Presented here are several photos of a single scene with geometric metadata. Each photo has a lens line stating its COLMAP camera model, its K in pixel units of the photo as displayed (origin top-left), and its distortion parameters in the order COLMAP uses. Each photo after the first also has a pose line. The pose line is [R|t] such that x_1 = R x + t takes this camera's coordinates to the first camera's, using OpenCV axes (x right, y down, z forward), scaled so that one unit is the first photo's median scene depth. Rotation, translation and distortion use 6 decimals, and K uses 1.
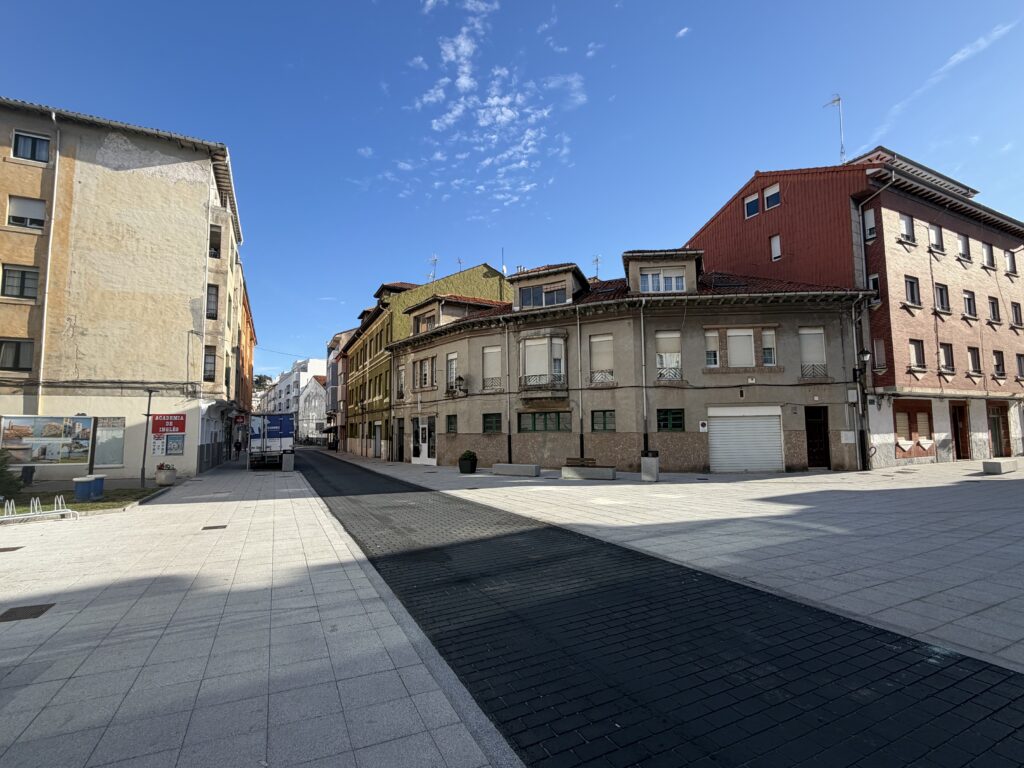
lens RADIAL K [[489.2, 0, 512.1], [0, 489.2, 383.5], [0, 0, 1]] dist [0.001768, 0.000300]
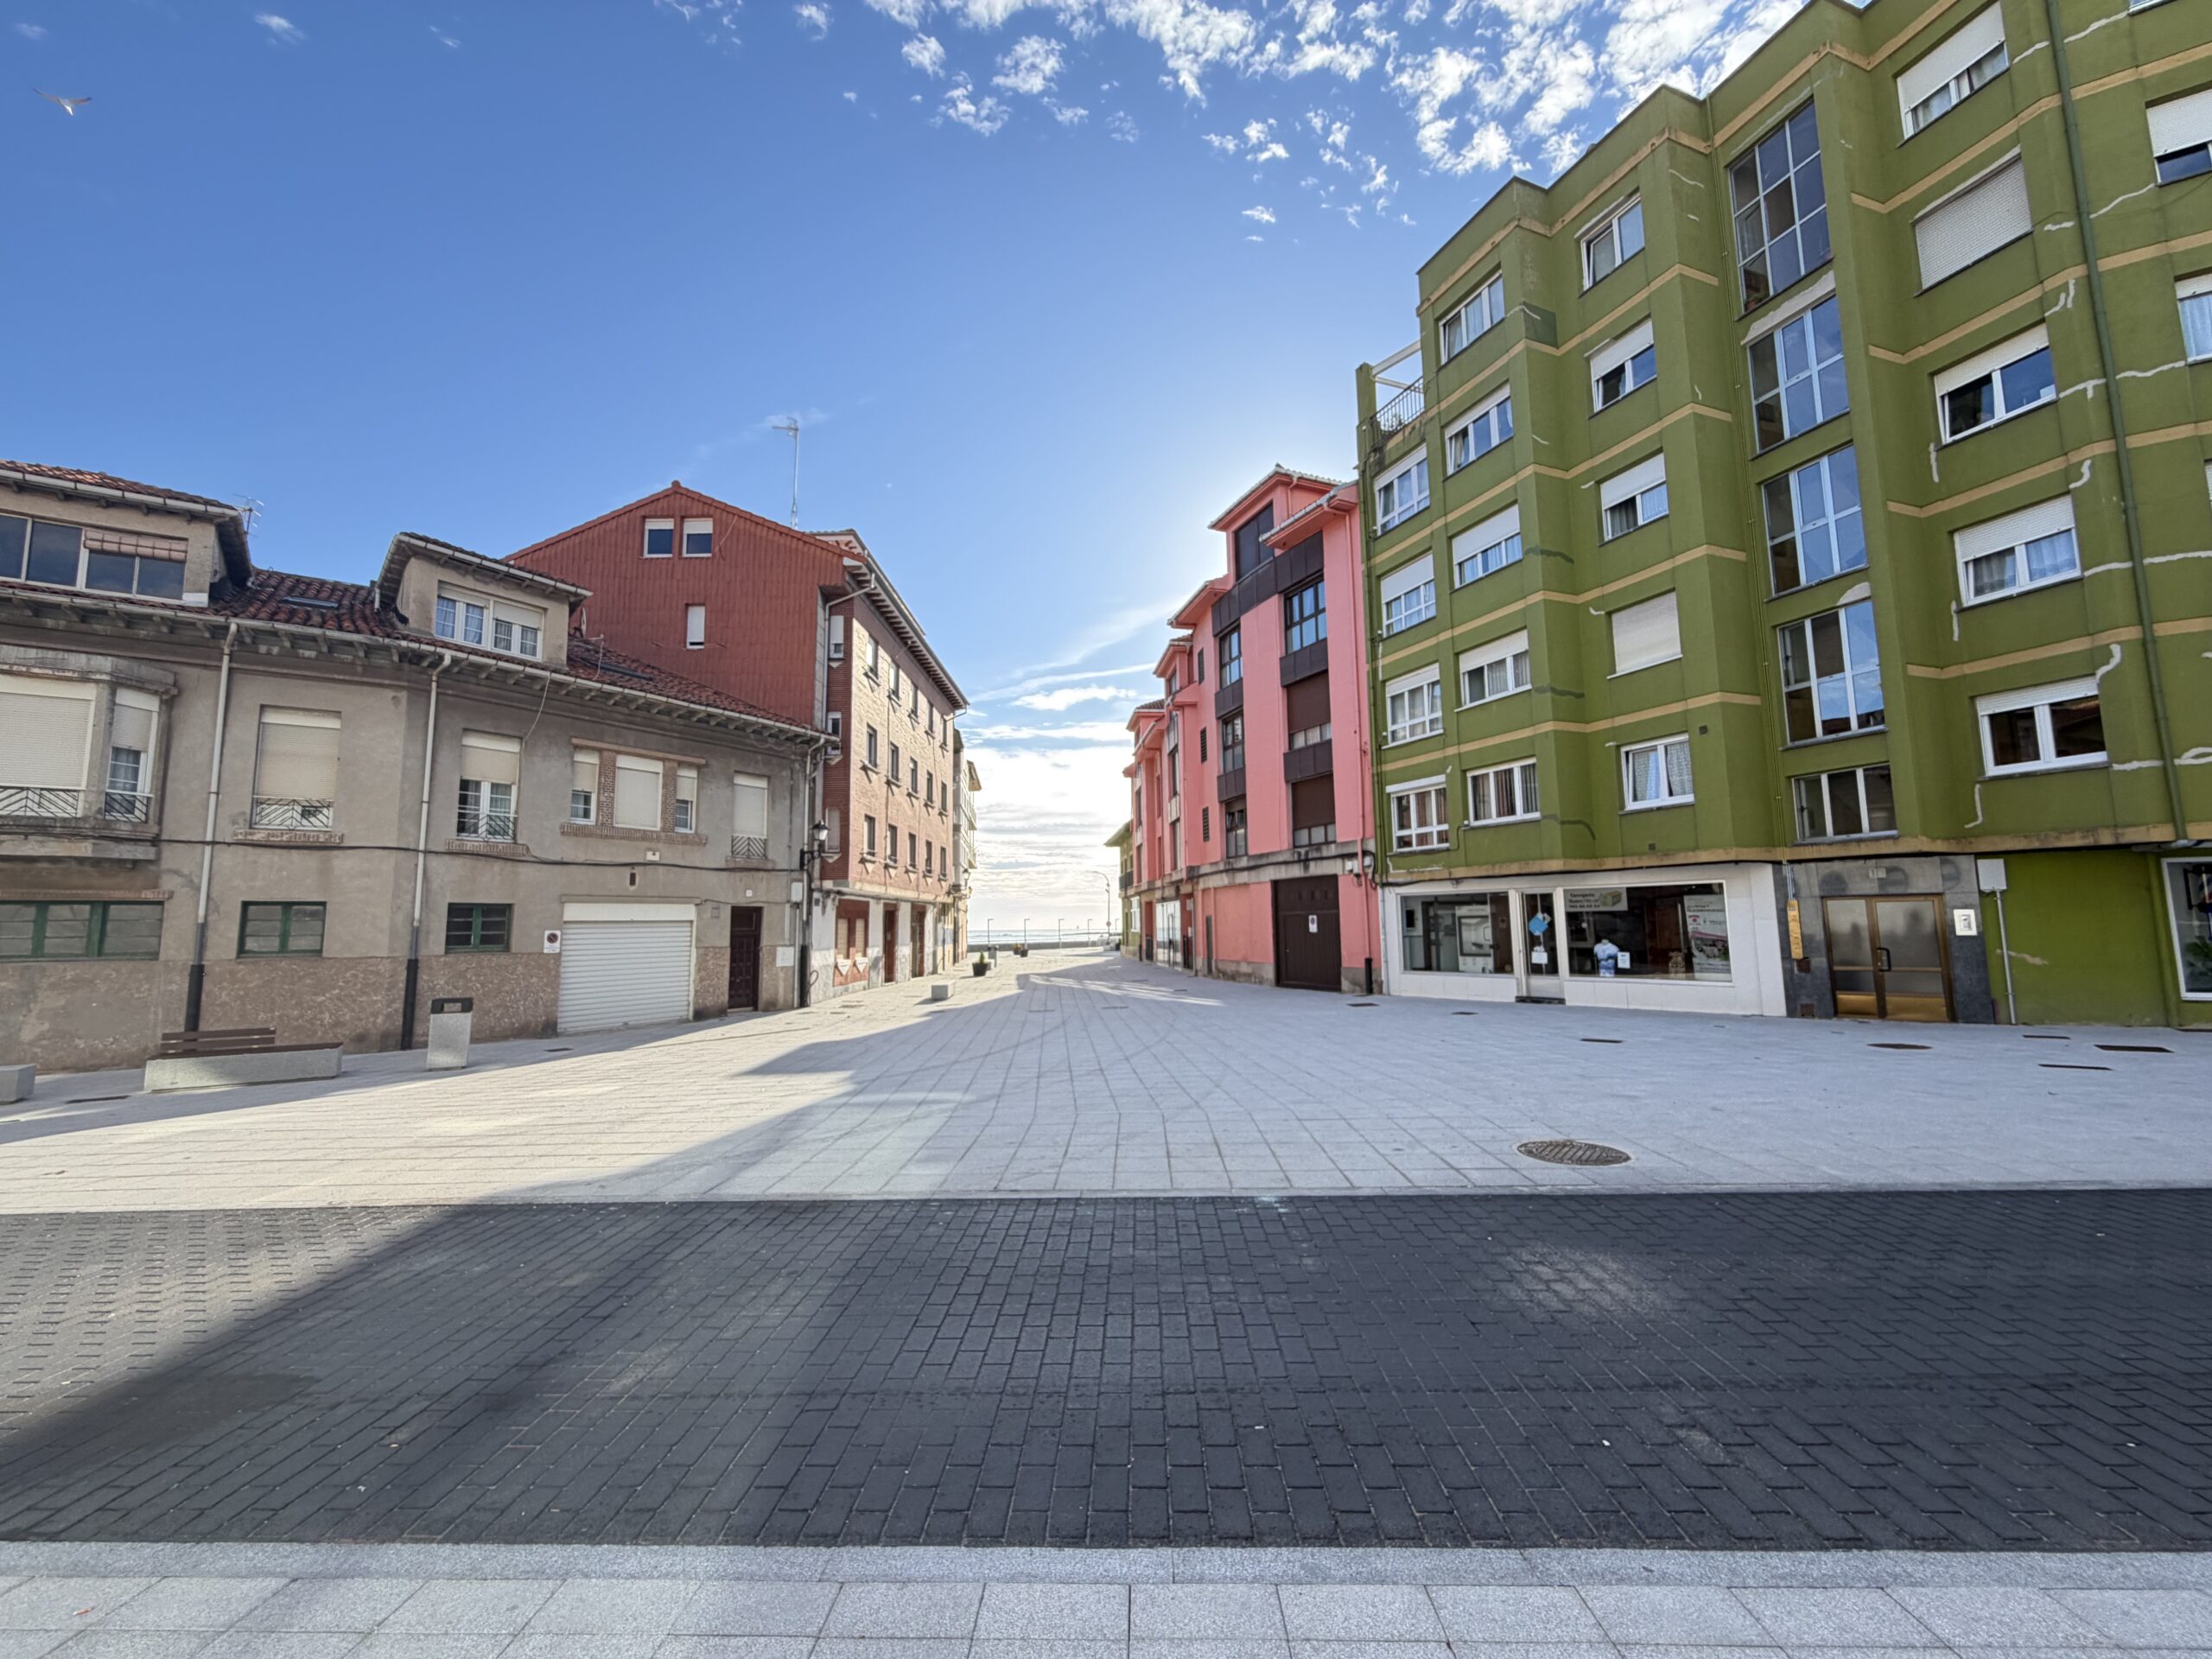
lens RADIAL K [[885.0, 0, 1107.3], [0, 885.0, 833.5], [0, 0, 1]] dist [-0.002945, -0.000299]
pose [[0.471551, 0.098942, 0.876271, -0.133983], [-0.073671, 0.994632, -0.072662, 0.003354], [-0.878756, -0.030292, 0.476309, 0.090654]]
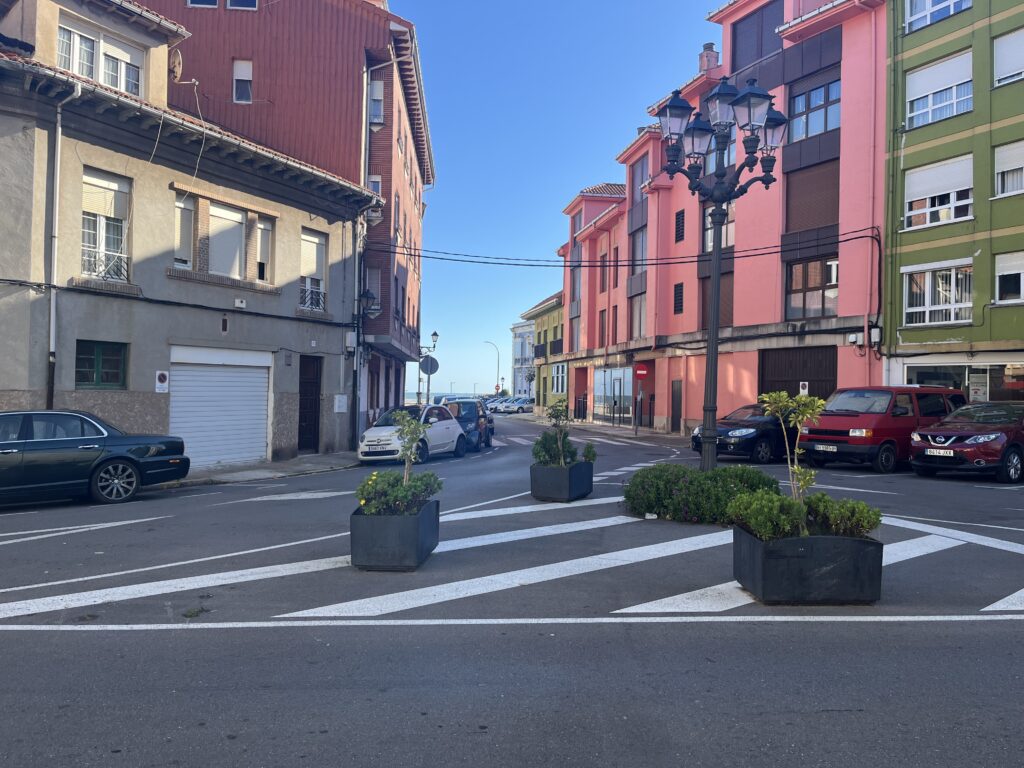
lens RADIAL K [[776.2, 0, 514.1], [0, 776.2, 383.9], [0, 0, 1]] dist [0.024955, -0.022491]
pose [[0.400580, 0.030606, 0.915751, -0.202581], [-0.105793, 0.994303, 0.013046, 0.040966], [-0.910134, -0.102106, 0.401535, 0.341181]]
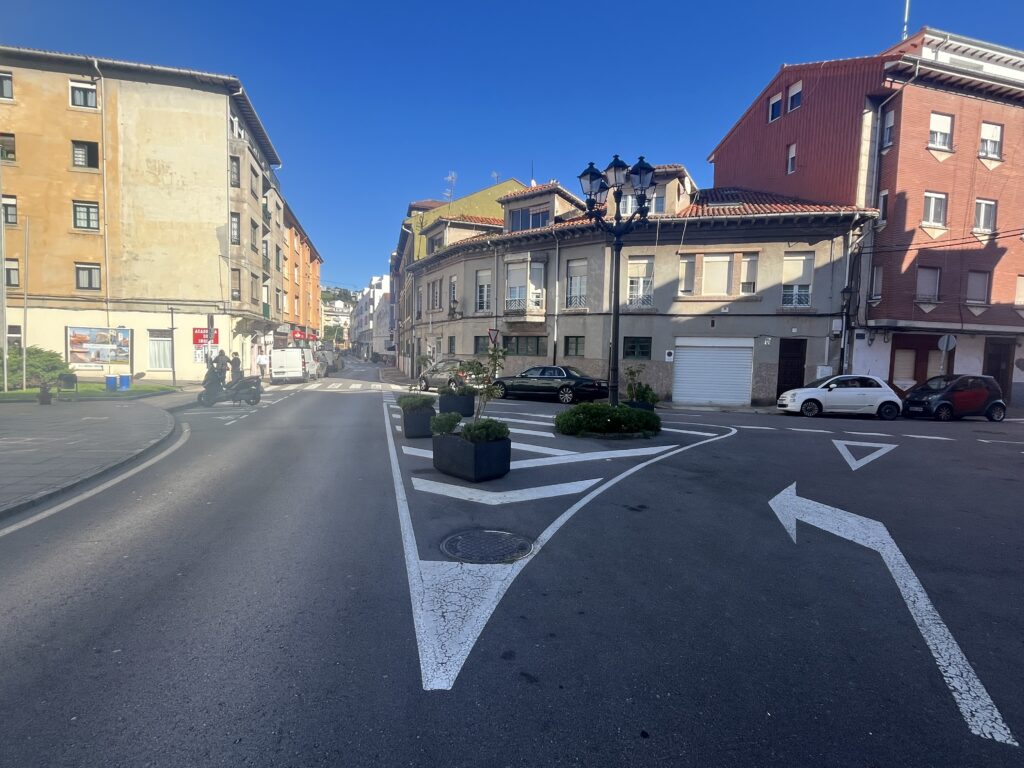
lens RADIAL K [[530.7, 0, 515.3], [0, 530.7, 384.7], [0, 0, 1]] dist [0.000012, -0.002360]
pose [[0.978232, 0.049450, -0.201535, 0.304269], [-0.017775, 0.987591, 0.156041, -0.015919], [0.206751, -0.149062, 0.966972, -0.106332]]
